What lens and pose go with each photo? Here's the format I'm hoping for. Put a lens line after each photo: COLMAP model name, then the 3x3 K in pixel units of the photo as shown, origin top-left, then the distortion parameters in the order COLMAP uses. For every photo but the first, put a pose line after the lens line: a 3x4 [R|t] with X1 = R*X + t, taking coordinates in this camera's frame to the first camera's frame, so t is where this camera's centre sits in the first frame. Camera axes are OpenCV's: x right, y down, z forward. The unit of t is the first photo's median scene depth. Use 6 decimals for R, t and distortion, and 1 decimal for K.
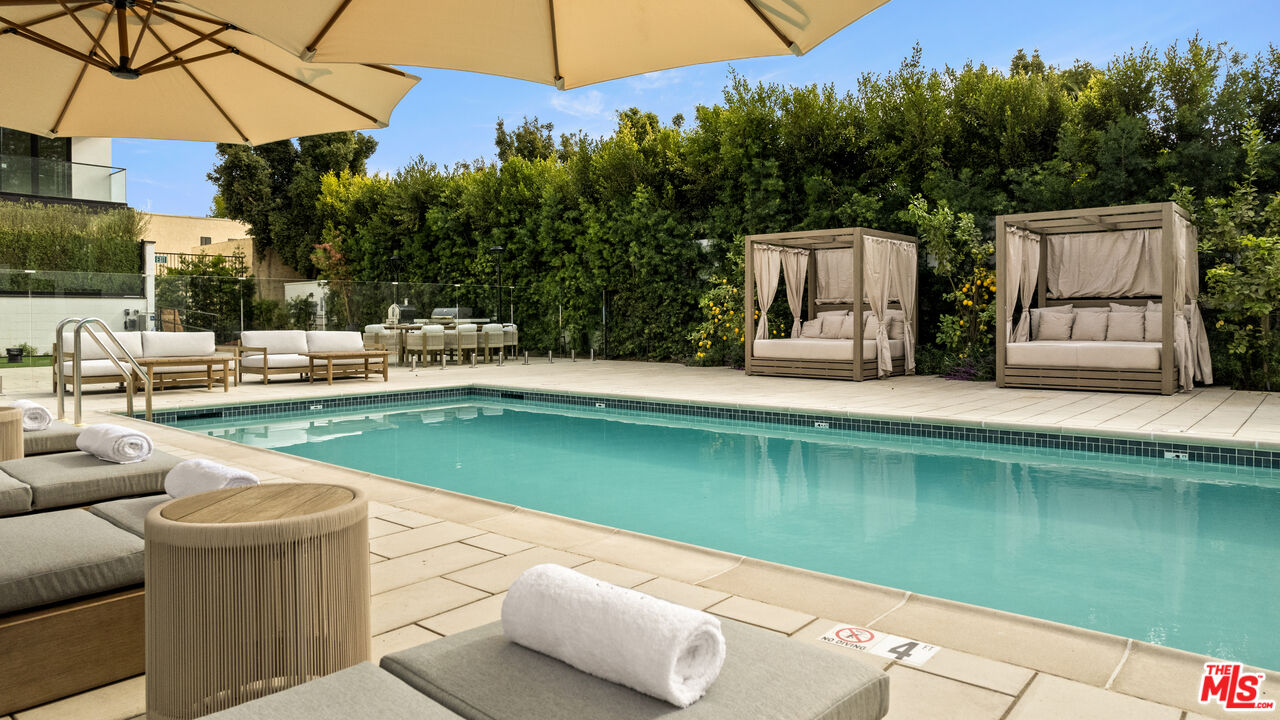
lens RADIAL K [[814.6, 0, 640.0], [0, 814.6, 326.1], [0, 0, 1]] dist [-0.080431, 0.096598]
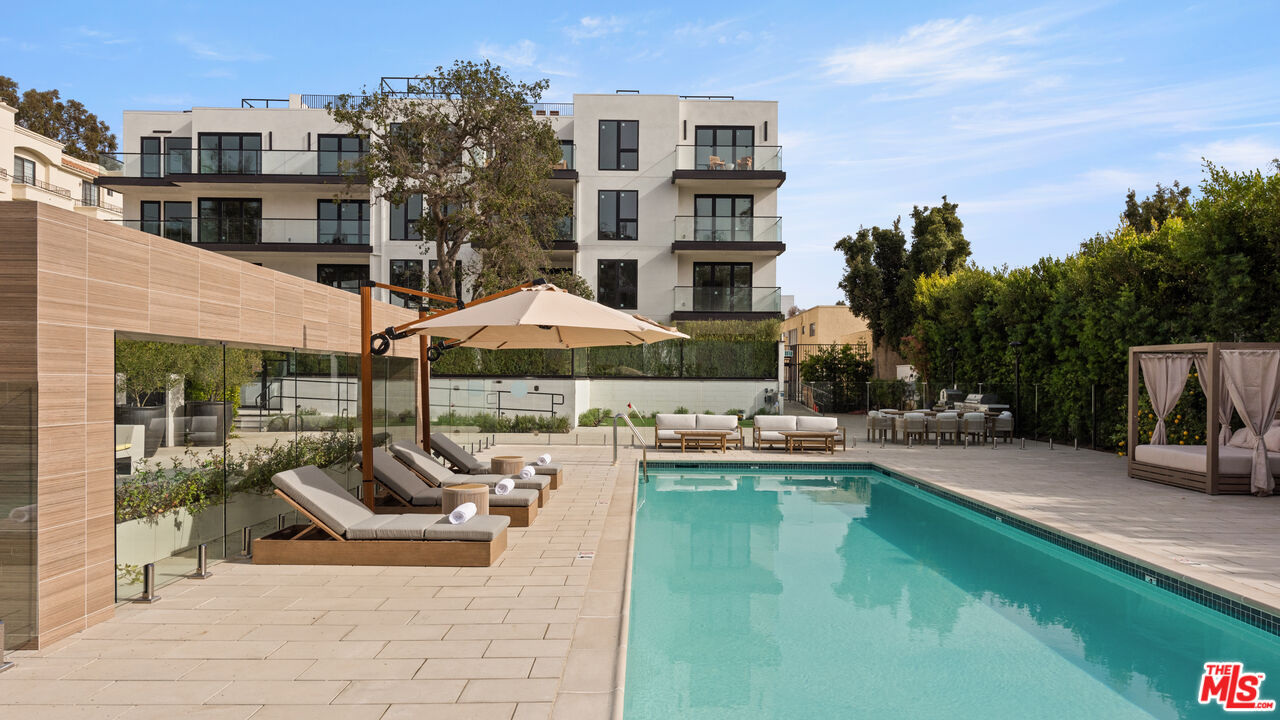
lens RADIAL K [[781.4, 0, 644.3], [0, 781.4, 392.8], [0, 0, 1]] dist [0.013670, 0.000112]
pose [[0.650123, 0.024897, -0.759421, 0.304070], [-0.018386, 0.999686, 0.017034, -0.034349], [0.759606, 0.002888, 0.650377, -0.097308]]
